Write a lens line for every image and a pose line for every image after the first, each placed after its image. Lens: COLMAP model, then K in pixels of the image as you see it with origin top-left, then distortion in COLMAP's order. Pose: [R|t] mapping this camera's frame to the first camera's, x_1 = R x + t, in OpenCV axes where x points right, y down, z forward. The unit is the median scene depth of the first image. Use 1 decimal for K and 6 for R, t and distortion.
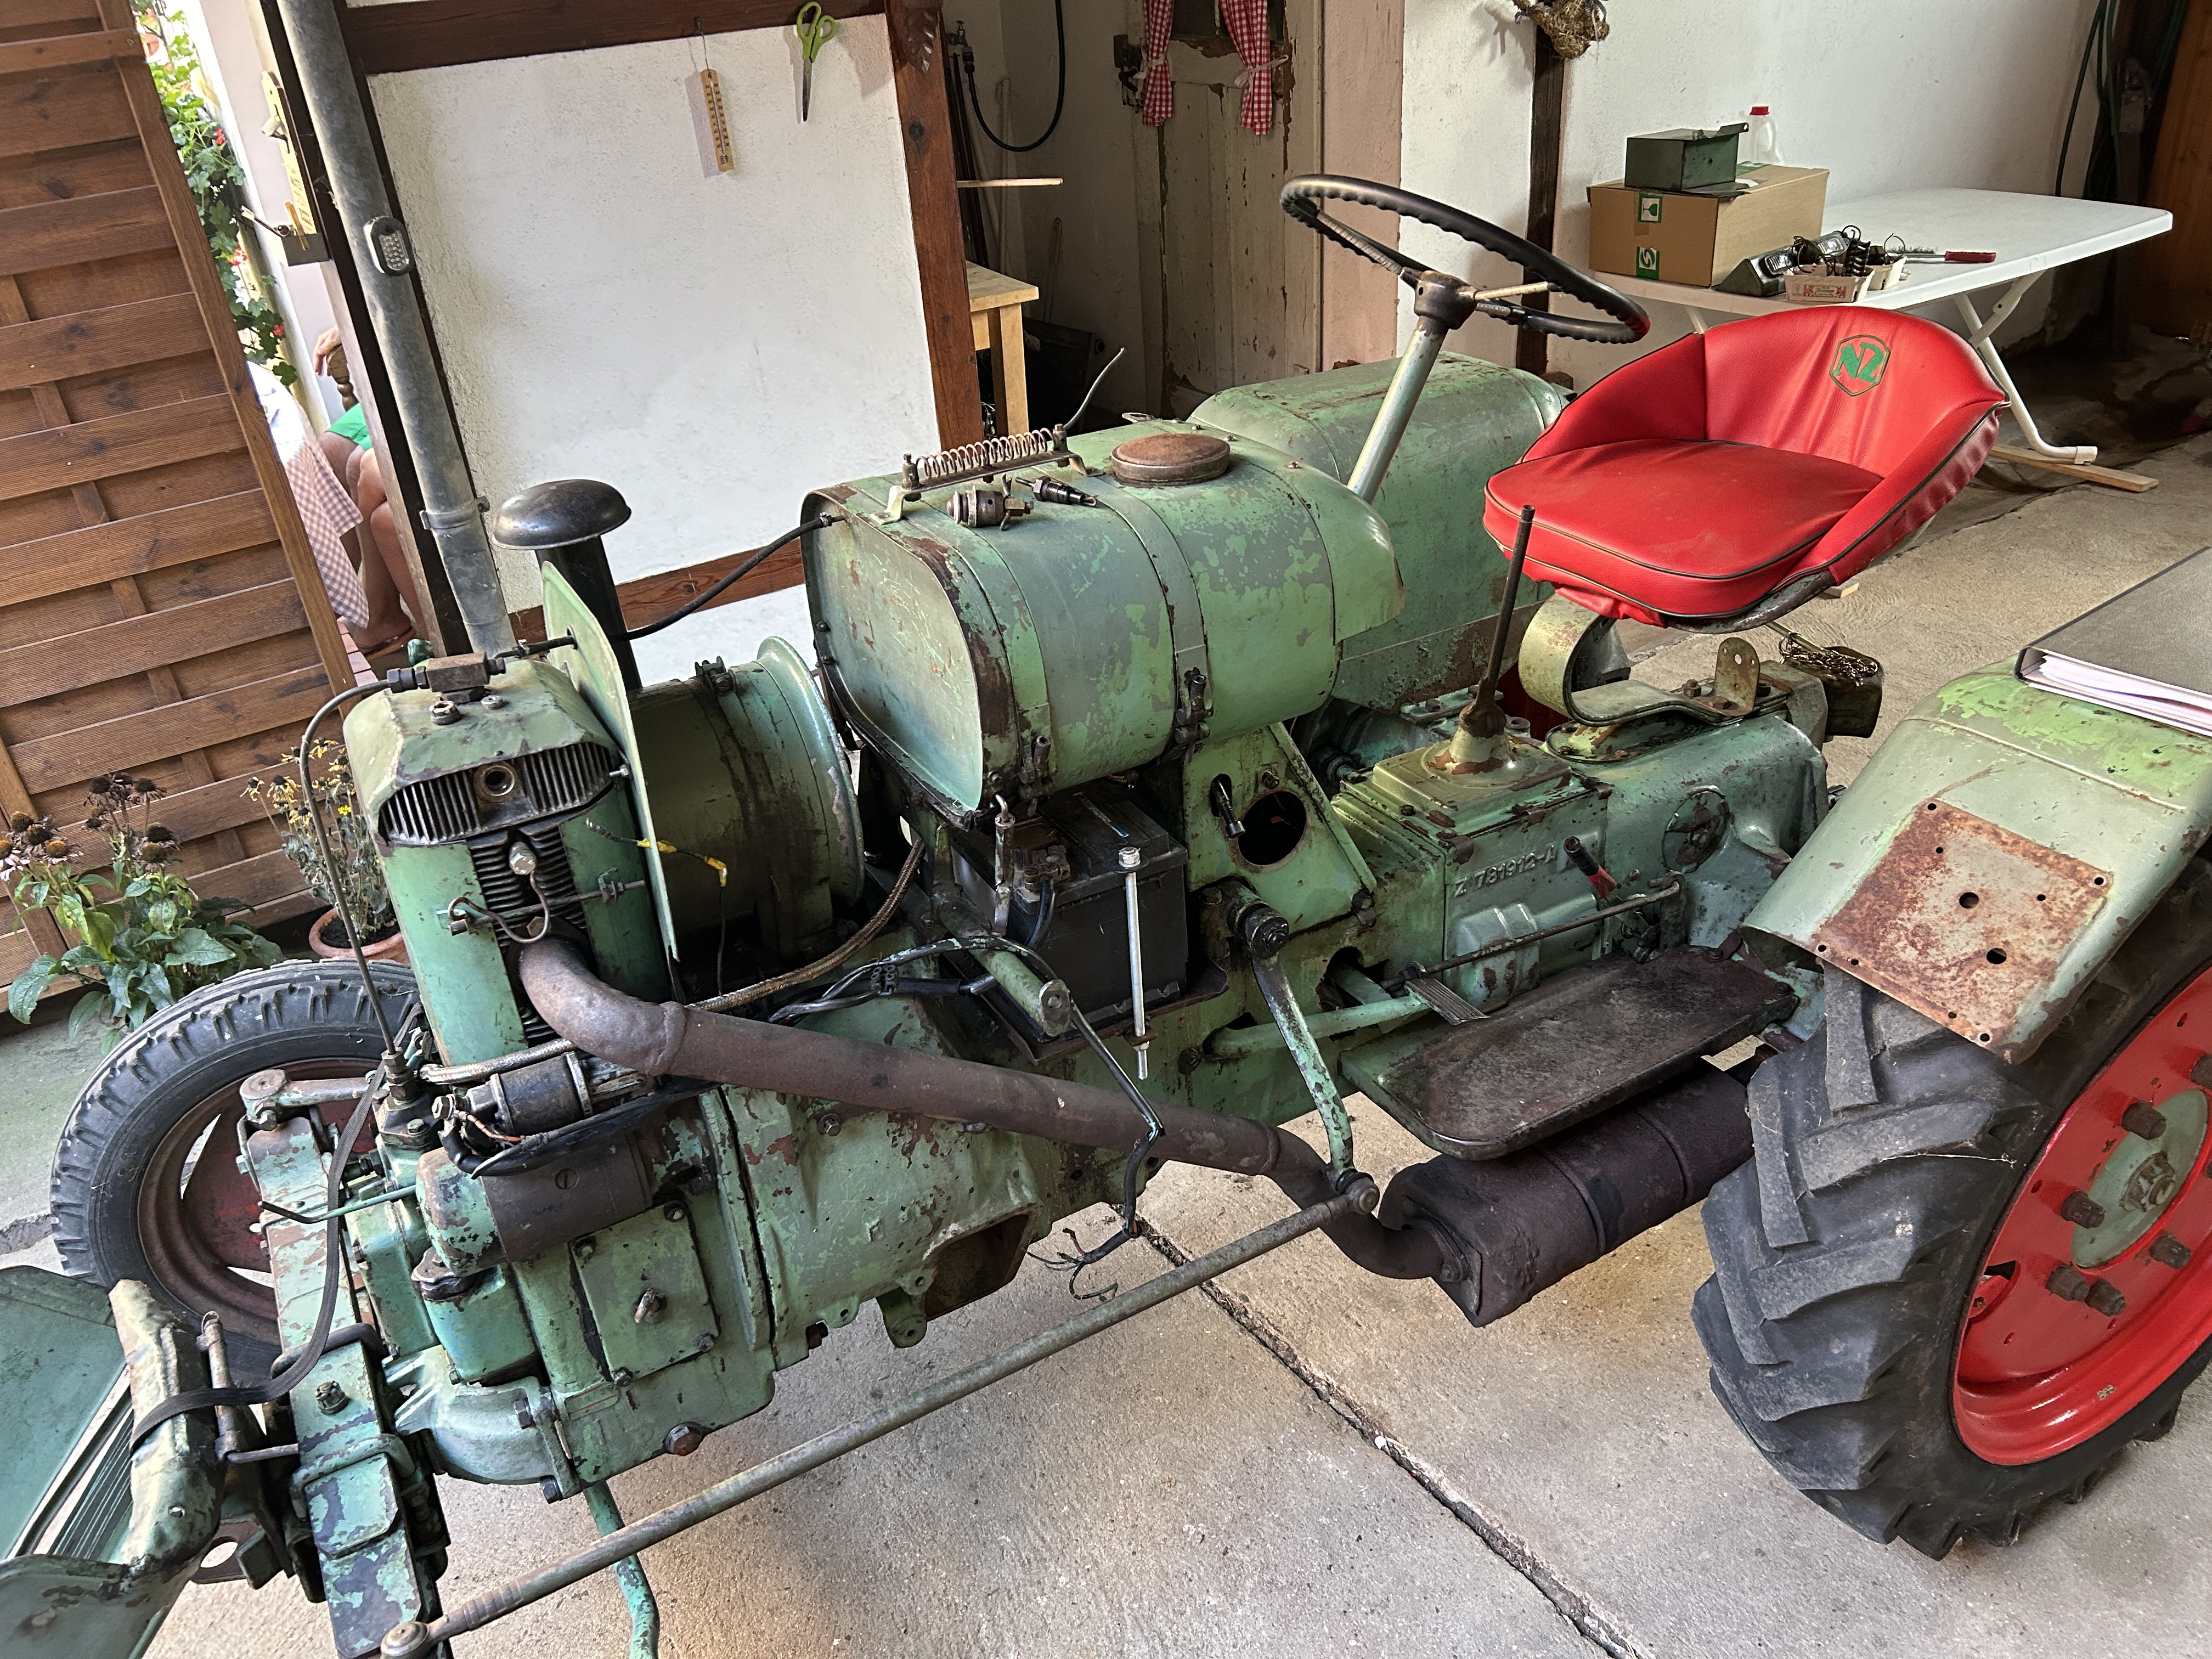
lens RADIAL K [[1817.7, 0, 1106.0], [0, 1817.7, 829.5], [0, 0, 1]] dist [0.054590, -0.004526]
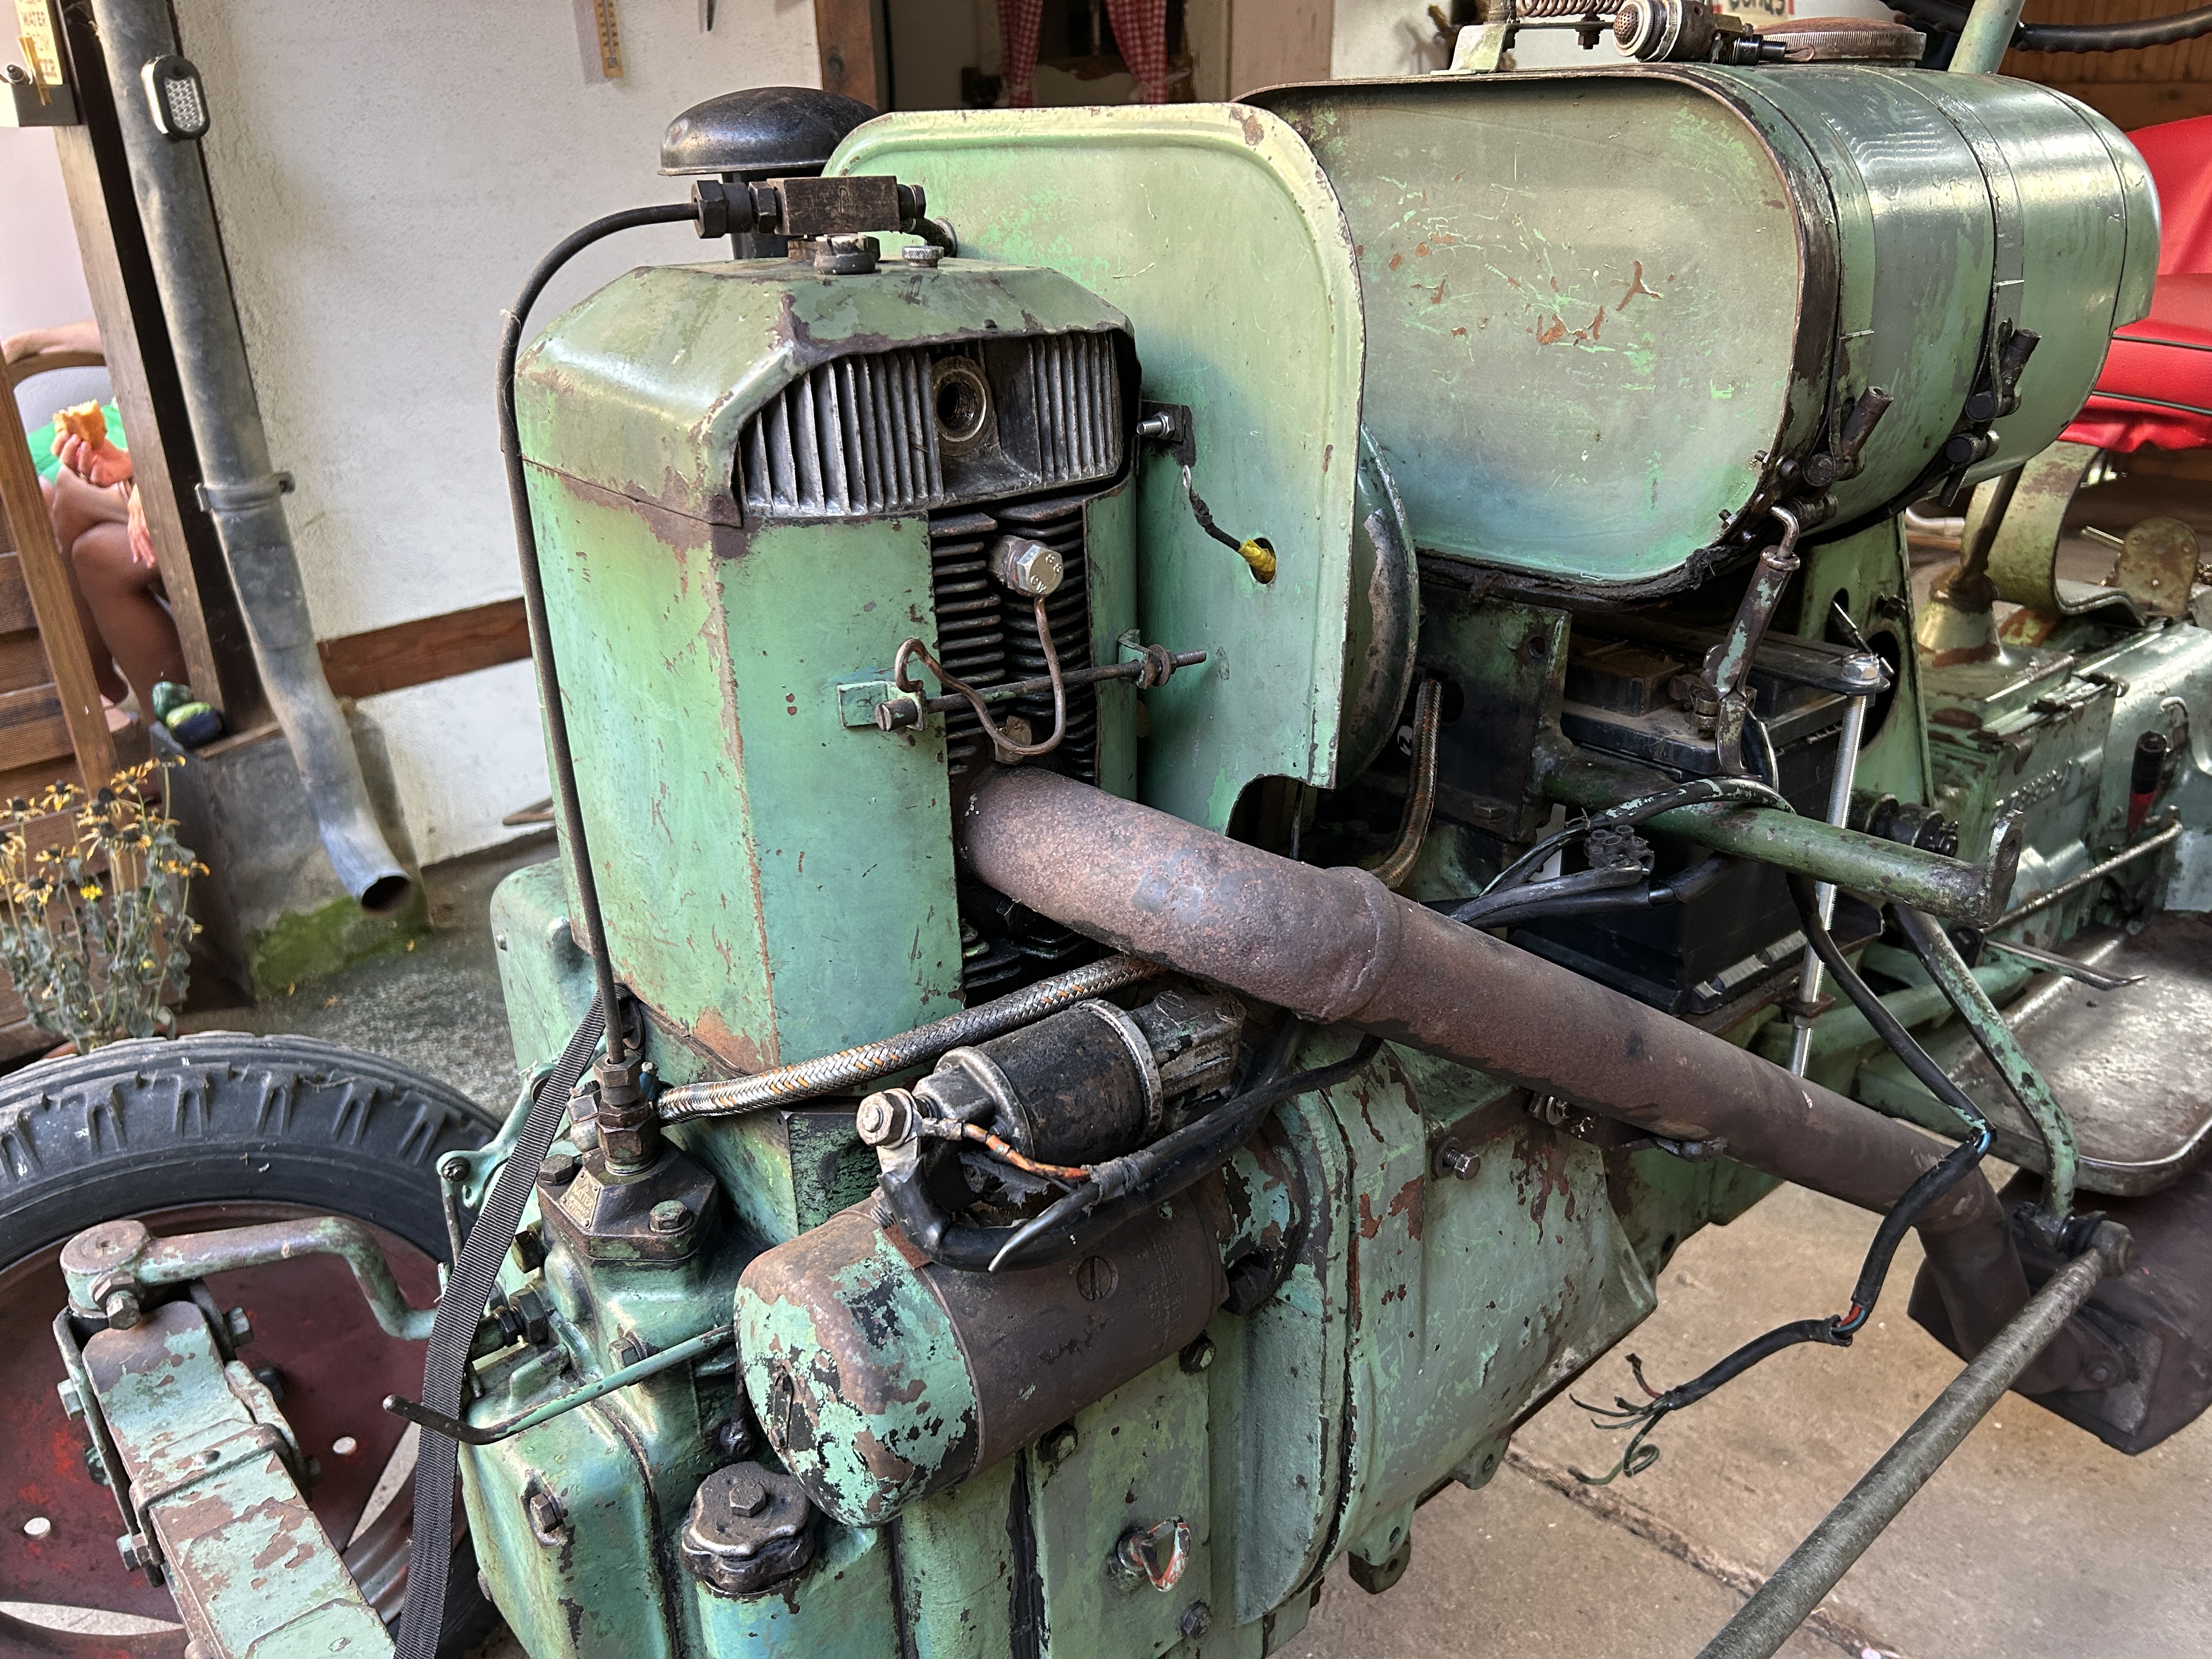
lens RADIAL K [[1637.5, 0, 986.7], [0, 1637.5, 886.3], [0, 0, 1]] dist [0.103222, -0.119018]
pose [[0.974591, -0.031564, 0.221756, -0.310840], [0.058145, 0.991734, -0.114381, 0.104963], [-0.216312, 0.124369, 0.968370, 0.447905]]
